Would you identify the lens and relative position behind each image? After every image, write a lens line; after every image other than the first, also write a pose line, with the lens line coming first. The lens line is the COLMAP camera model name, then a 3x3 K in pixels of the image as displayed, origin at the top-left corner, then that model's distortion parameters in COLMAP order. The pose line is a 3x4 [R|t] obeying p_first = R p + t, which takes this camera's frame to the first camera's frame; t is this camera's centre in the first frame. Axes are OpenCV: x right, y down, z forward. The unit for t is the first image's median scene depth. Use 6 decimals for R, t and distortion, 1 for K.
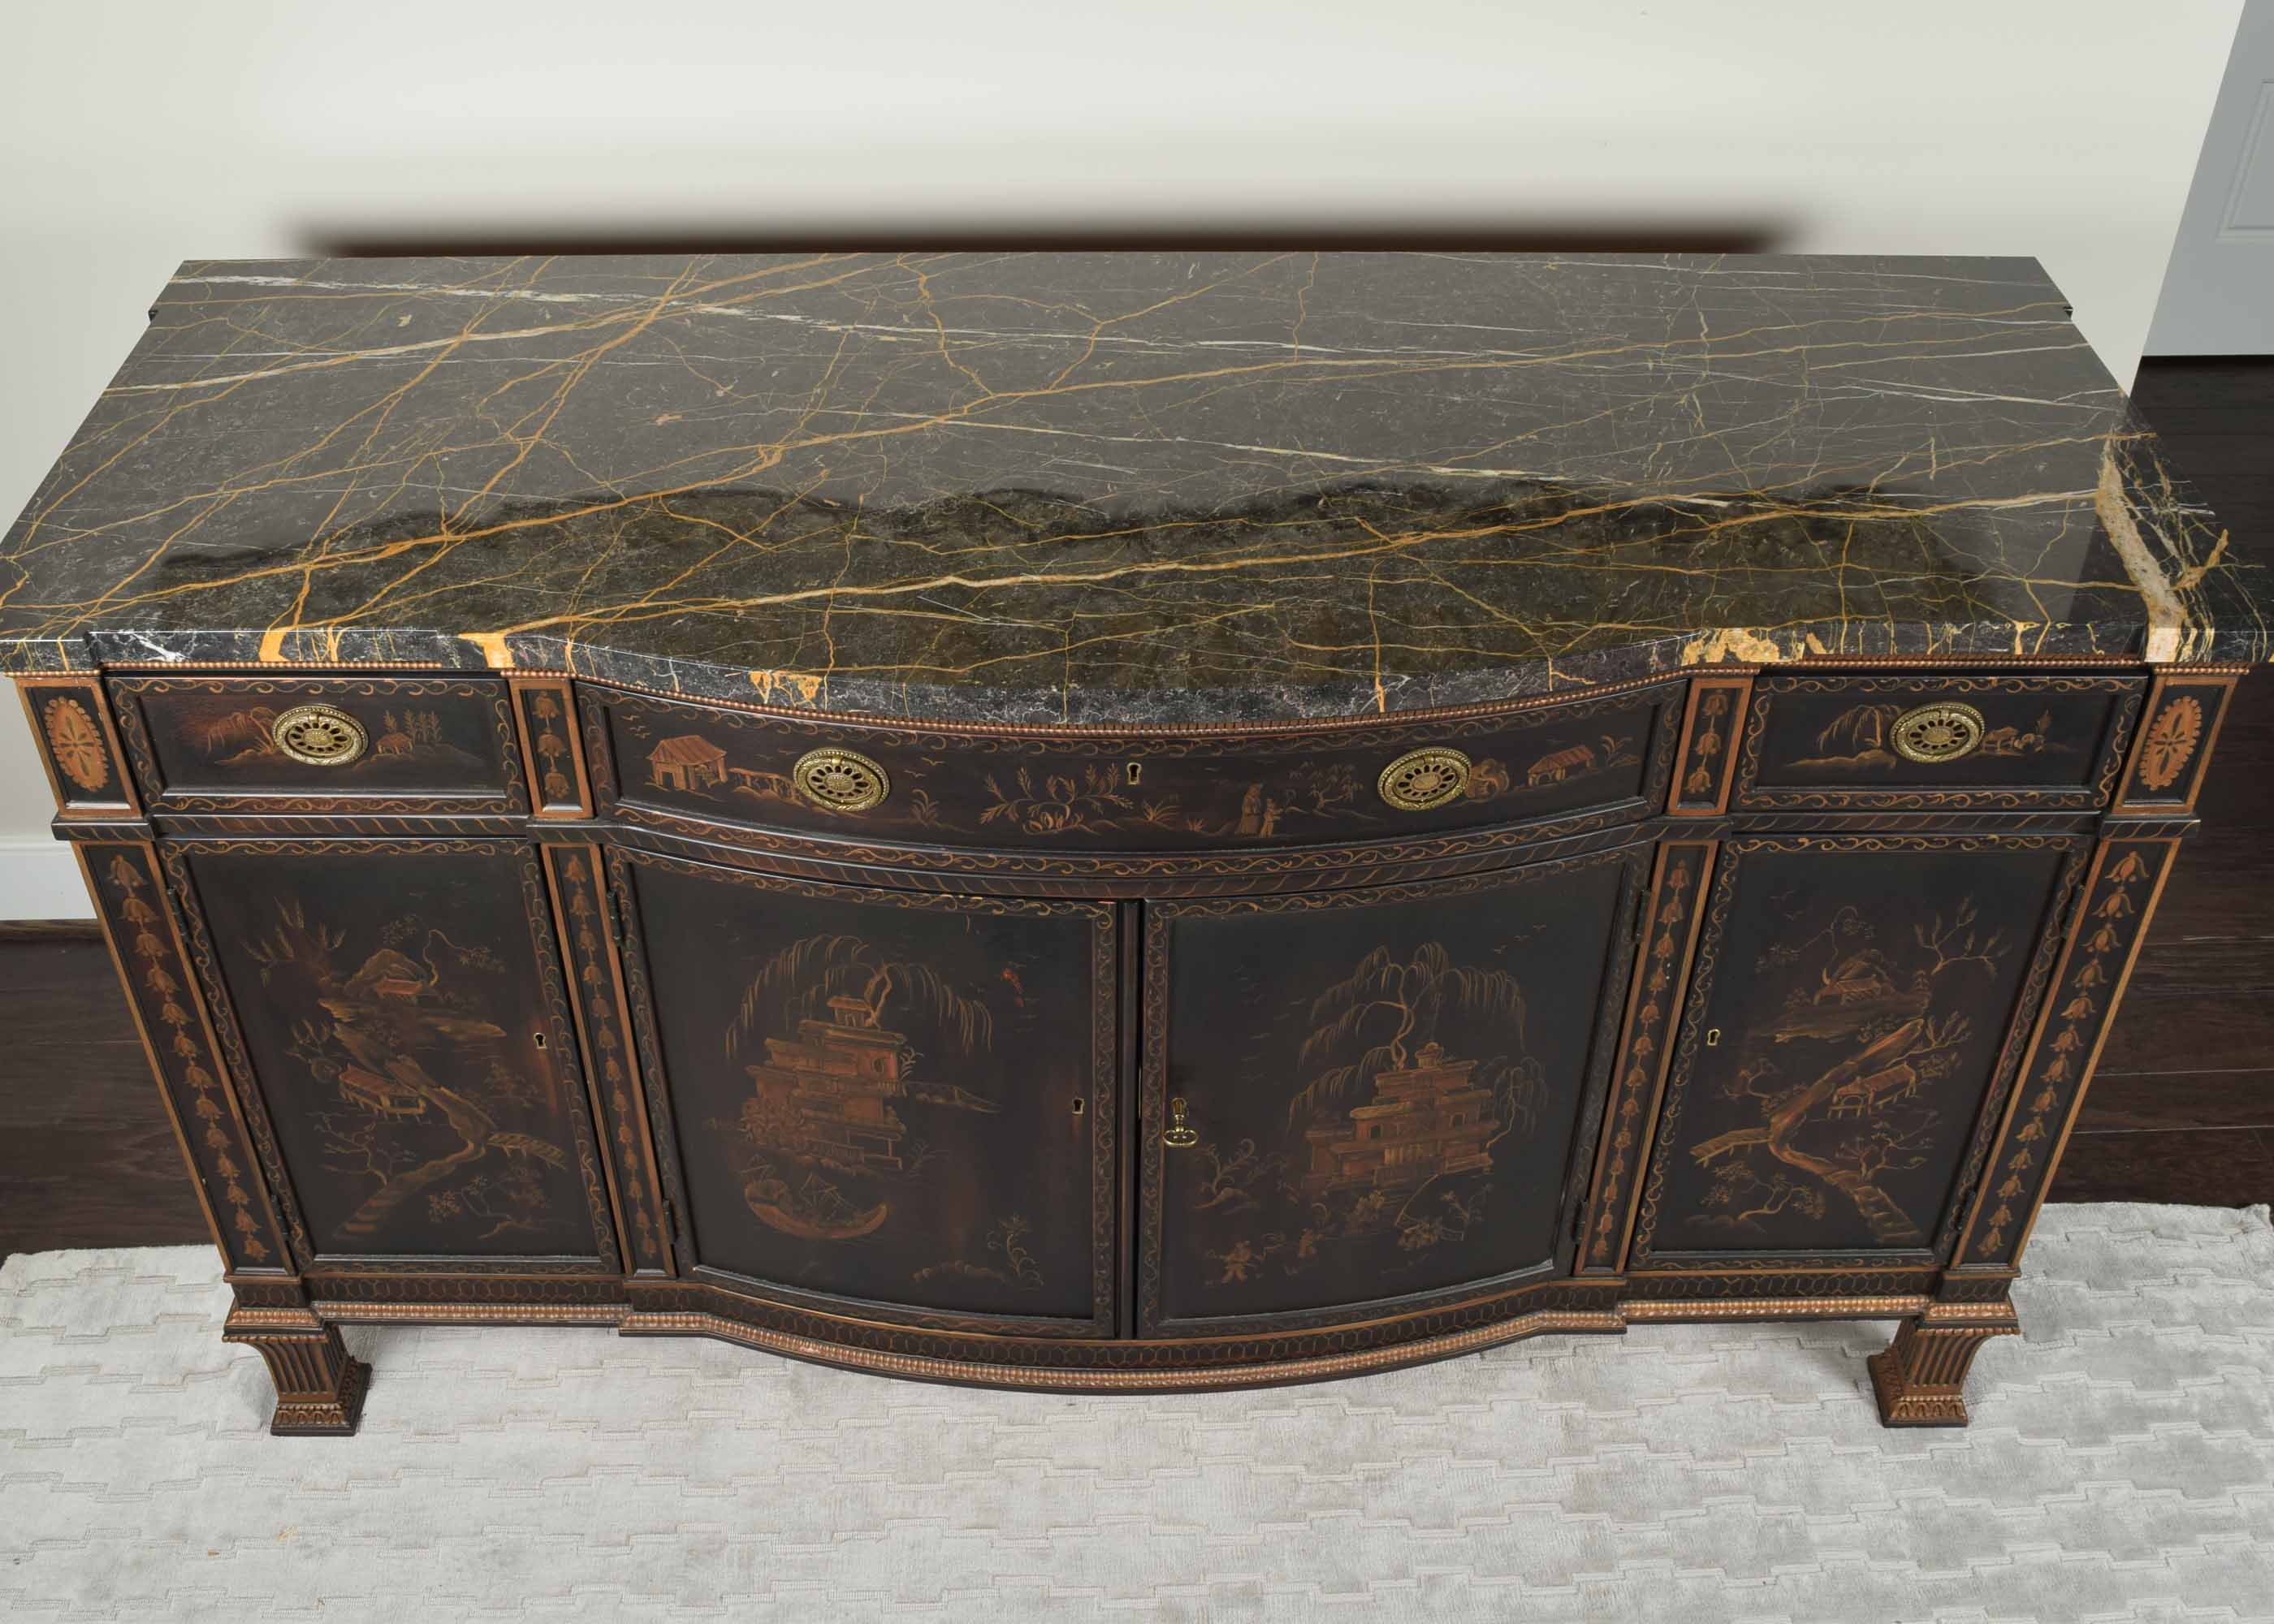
lens RADIAL K [[2322.5, 0, 1125.8], [0, 2322.5, 805.6], [0, 0, 1]] dist [-0.082378, 0.019367]
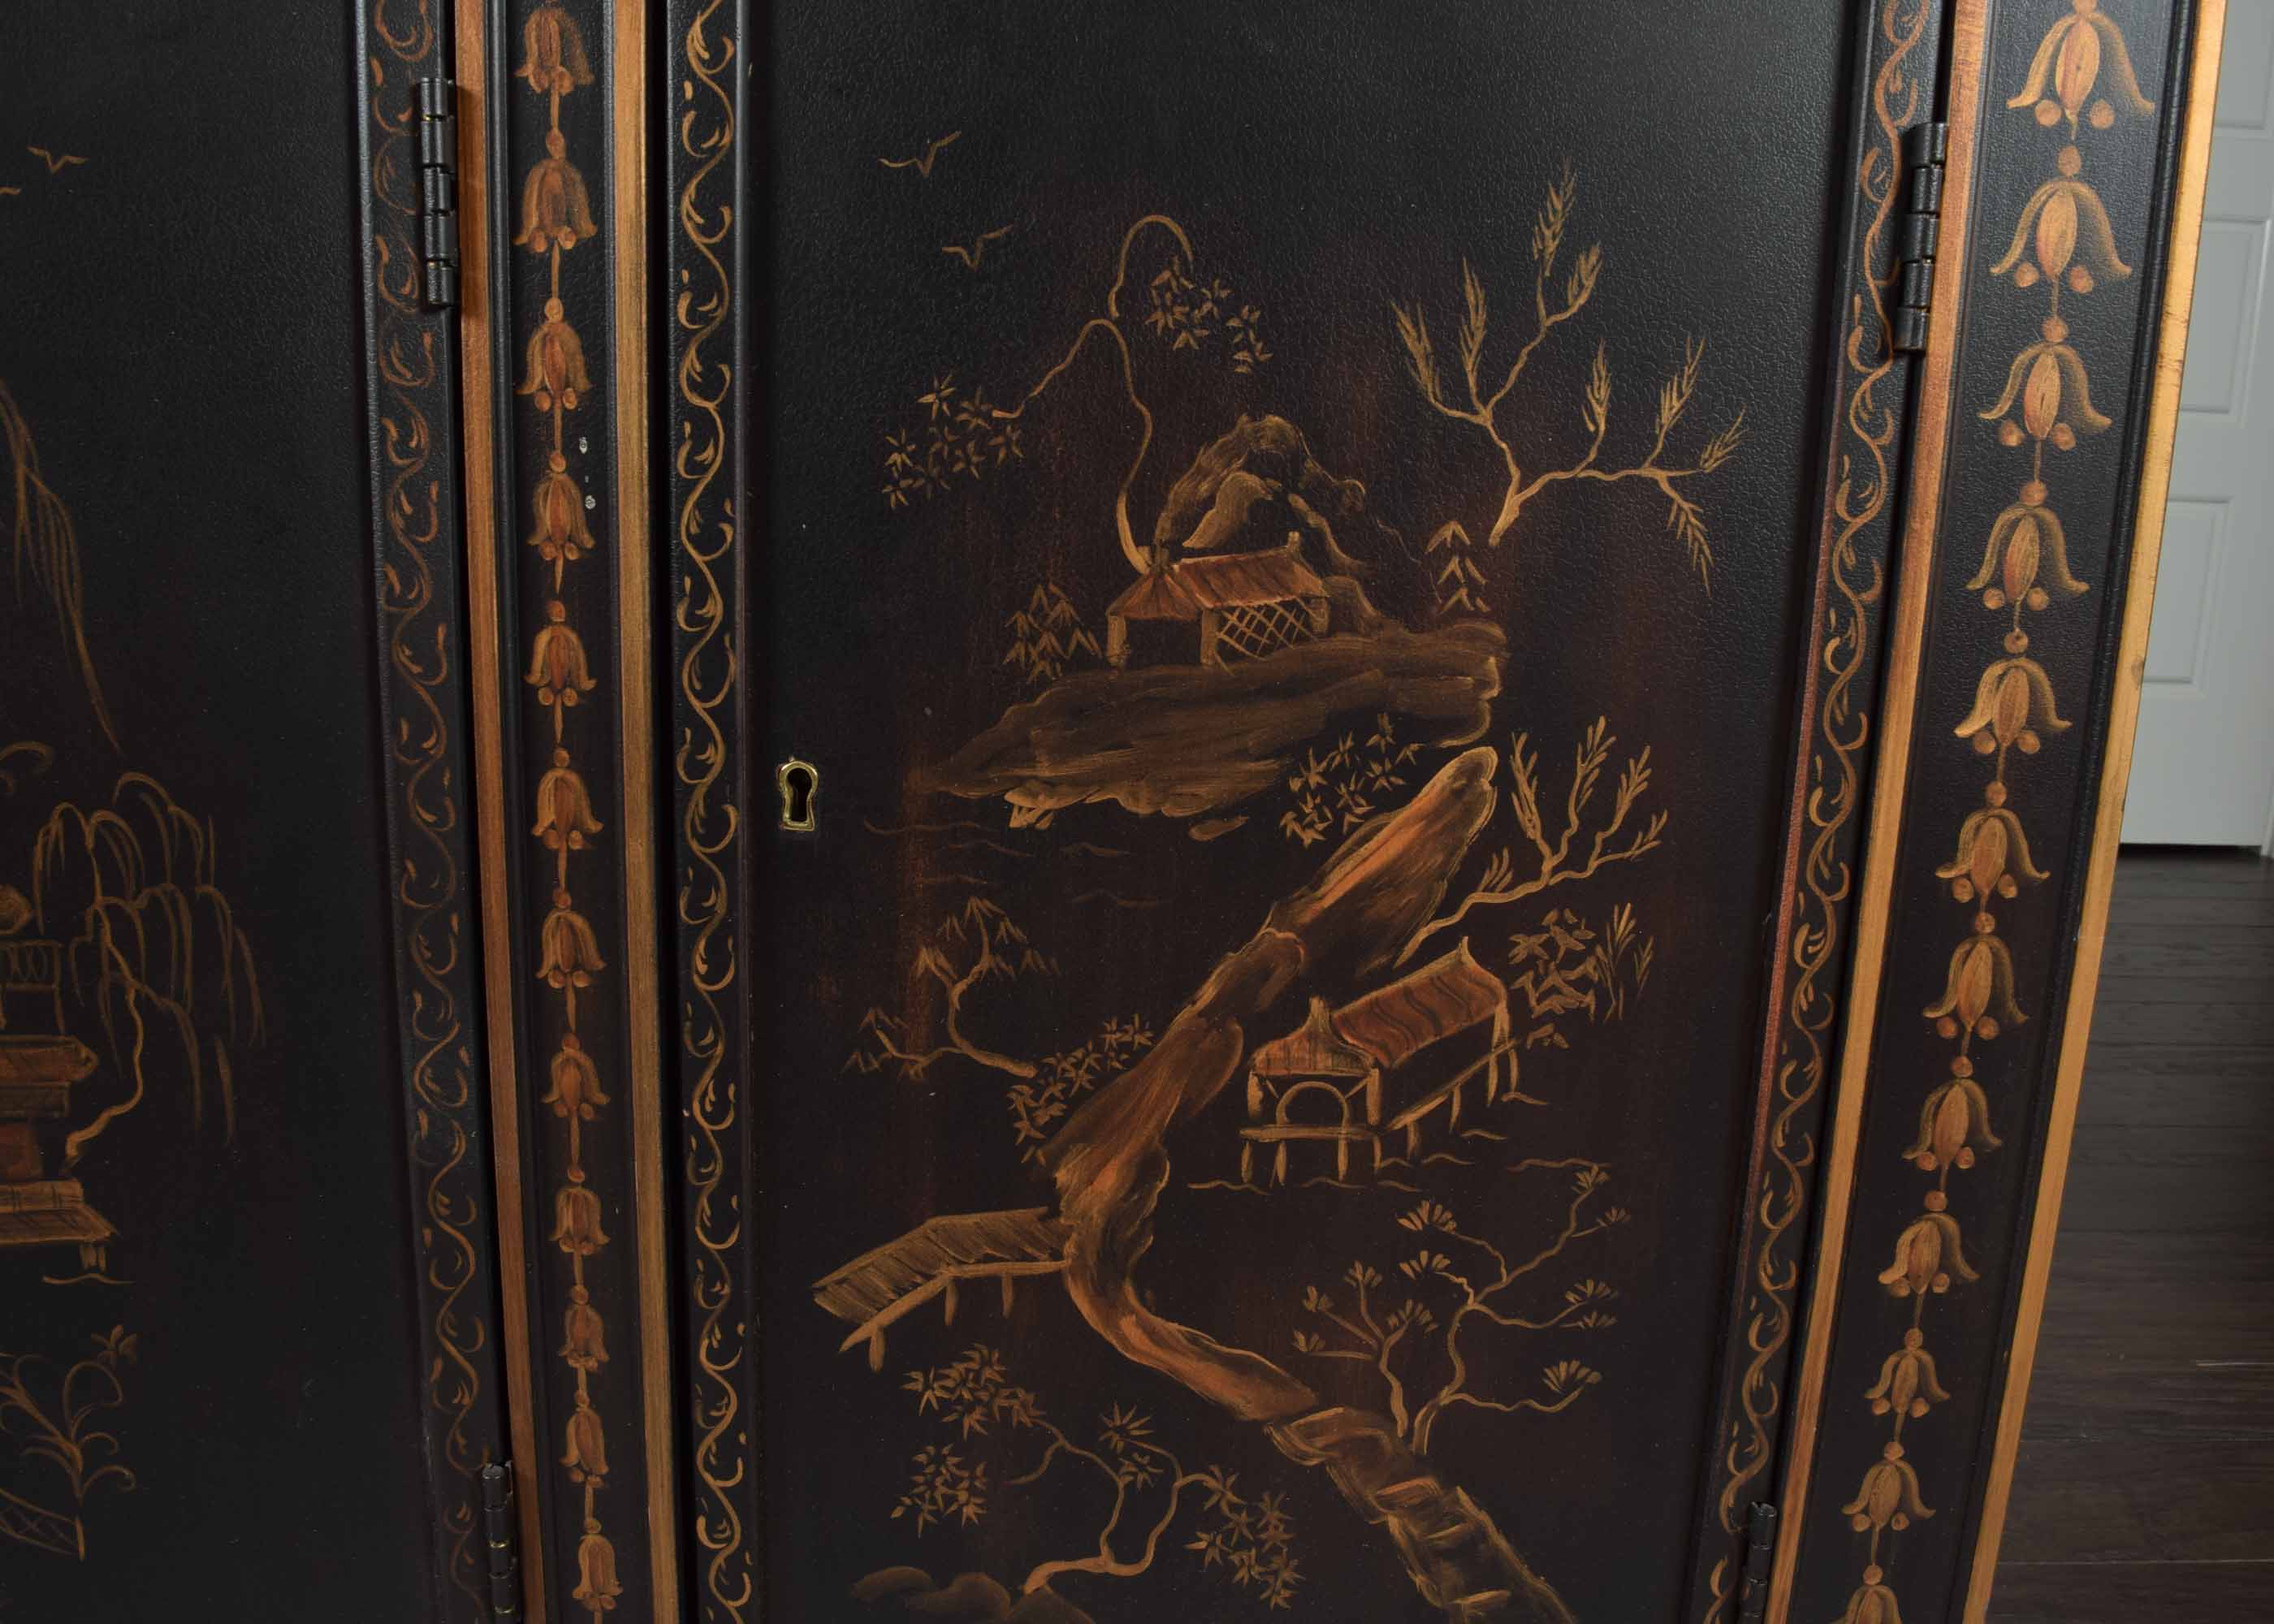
lens RADIAL K [[1896.4, 0, 1124.0], [0, 1896.4, 801.0], [0, 0, 1]] dist [-0.102646, 0.026602]
pose [[0.998944, 0.033951, -0.030952, 0.318516], [-0.044128, 0.896546, -0.440748, 0.218117], [0.012786, 0.441648, 0.897097, 0.812200]]
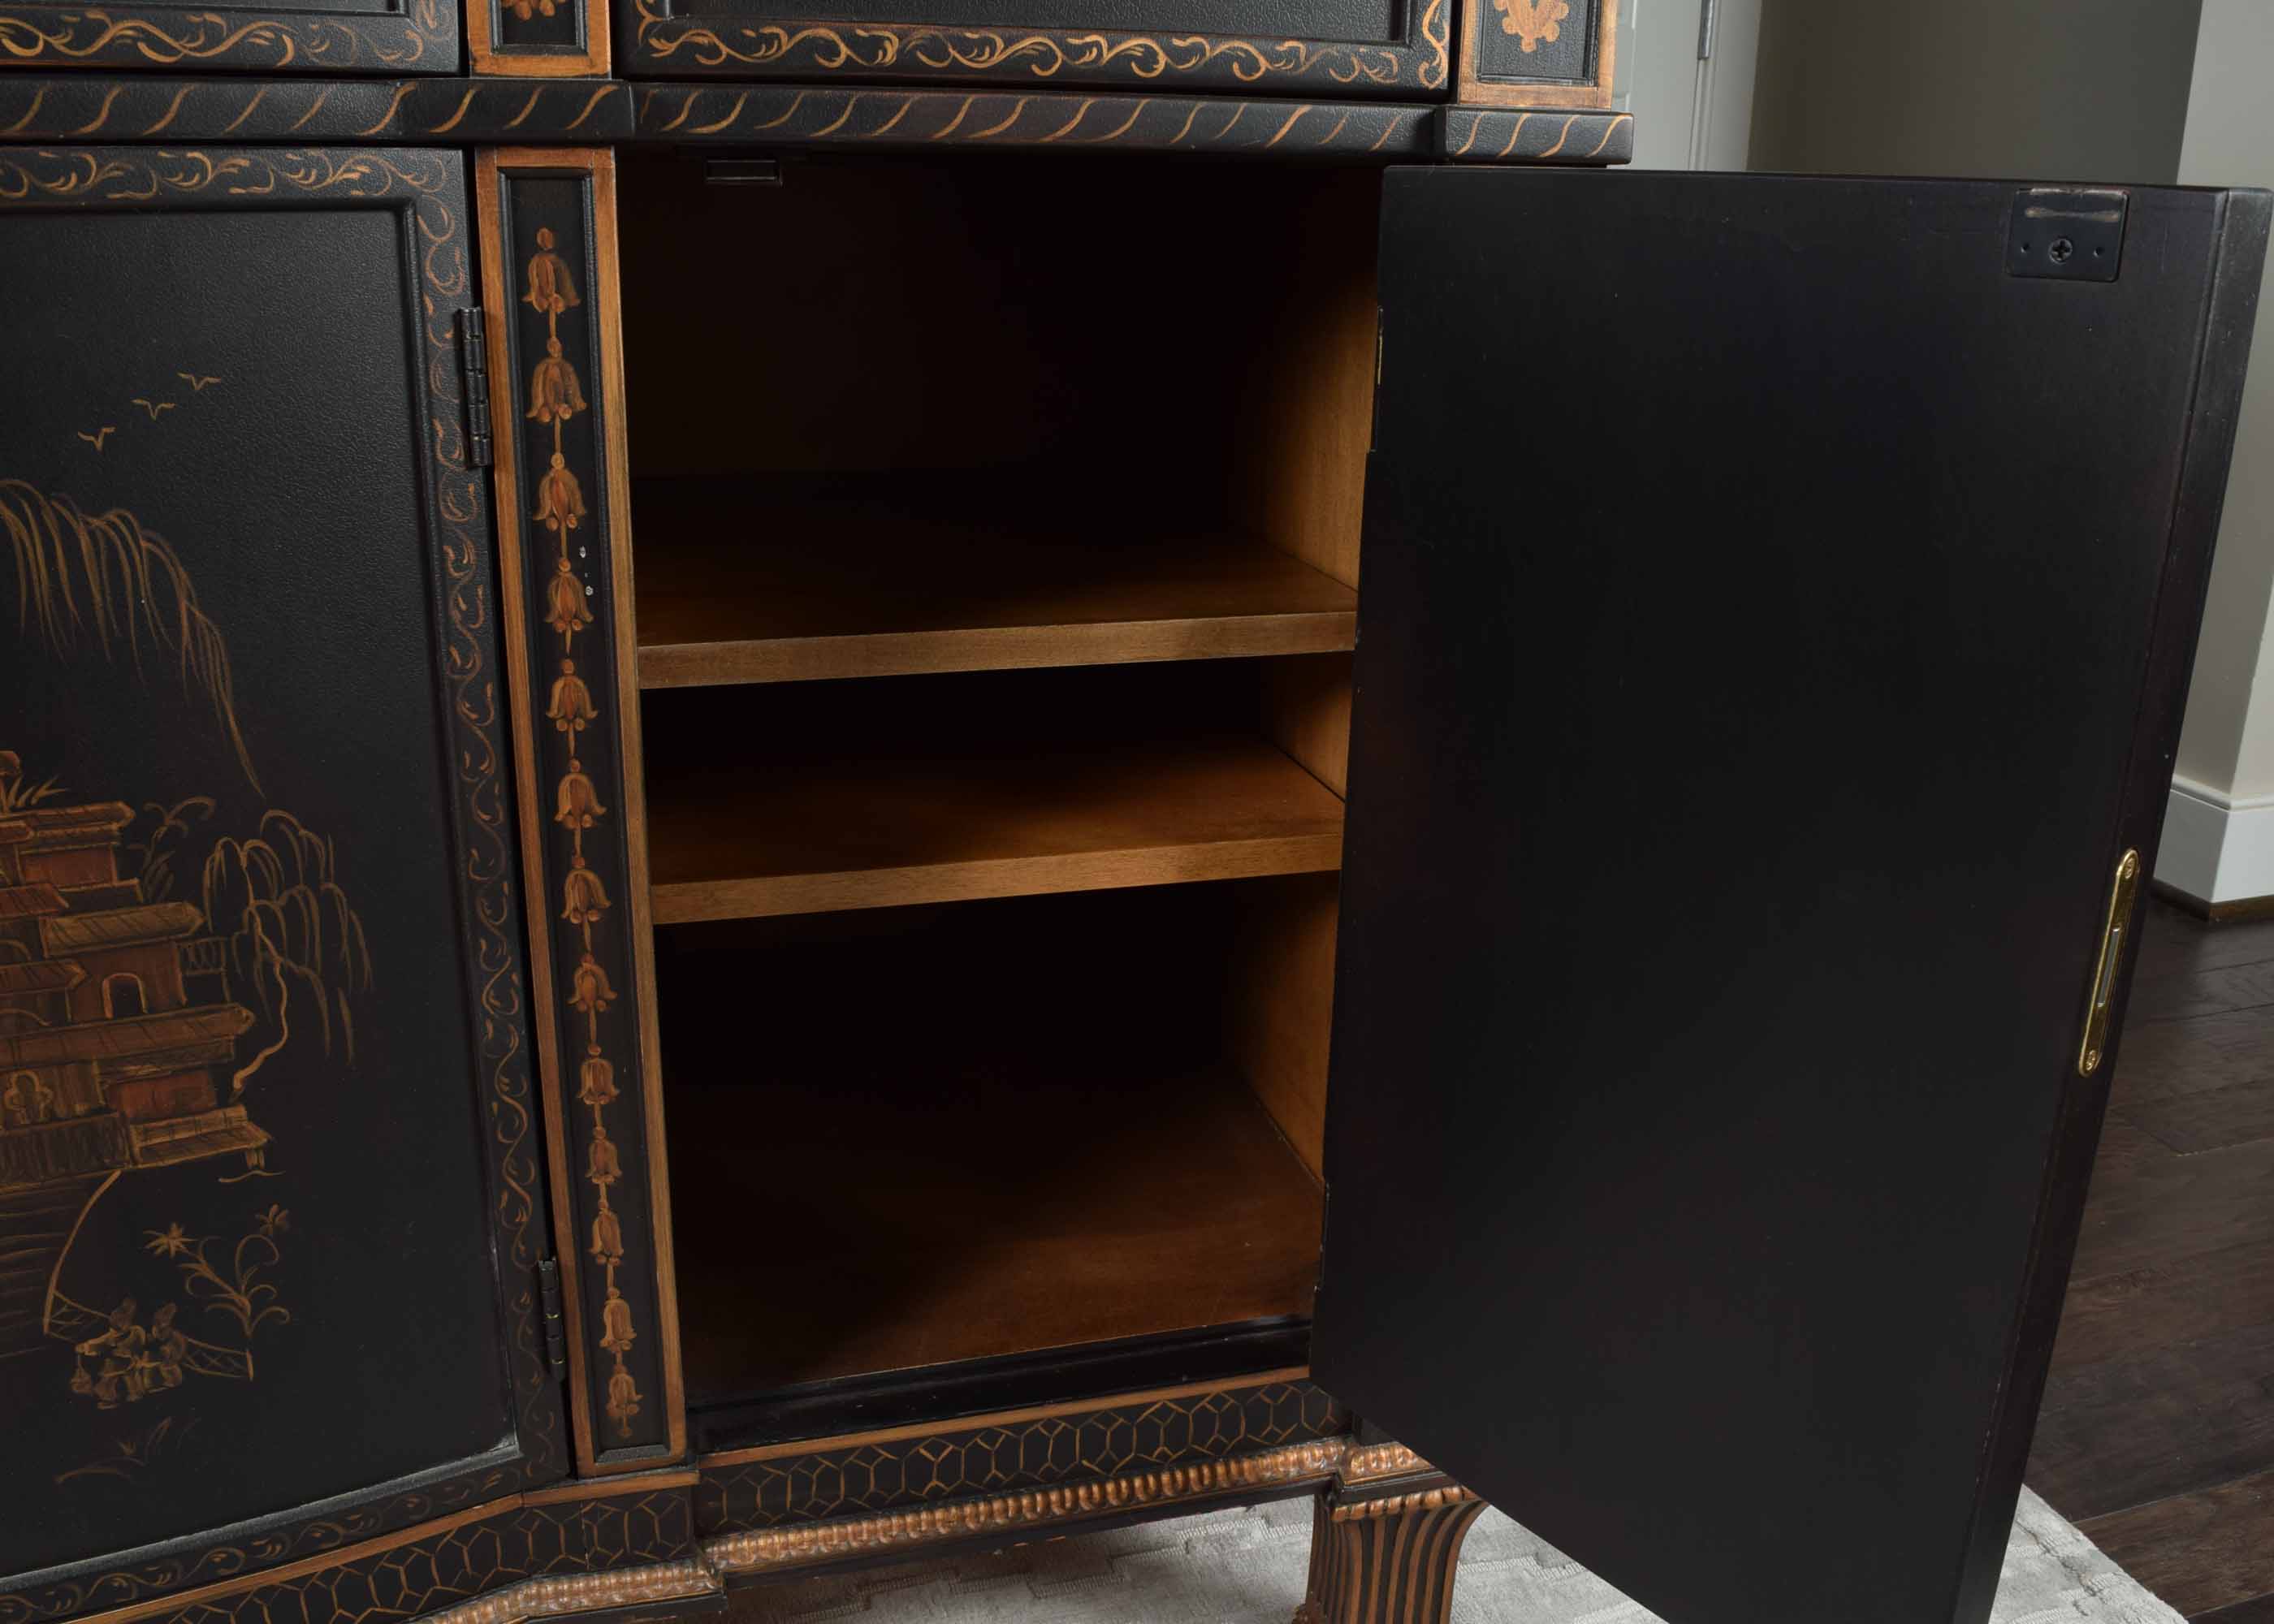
lens RADIAL K [[1920.5, 0, 1128.8], [0, 1920.5, 808.7], [0, 0, 1]] dist [-0.101419, 0.028511]
pose [[0.965995, -0.065477, 0.250132, 0.244565], [0.148781, 0.931962, -0.330621, 0.250899], [-0.211466, 0.356593, 0.910013, 0.678112]]
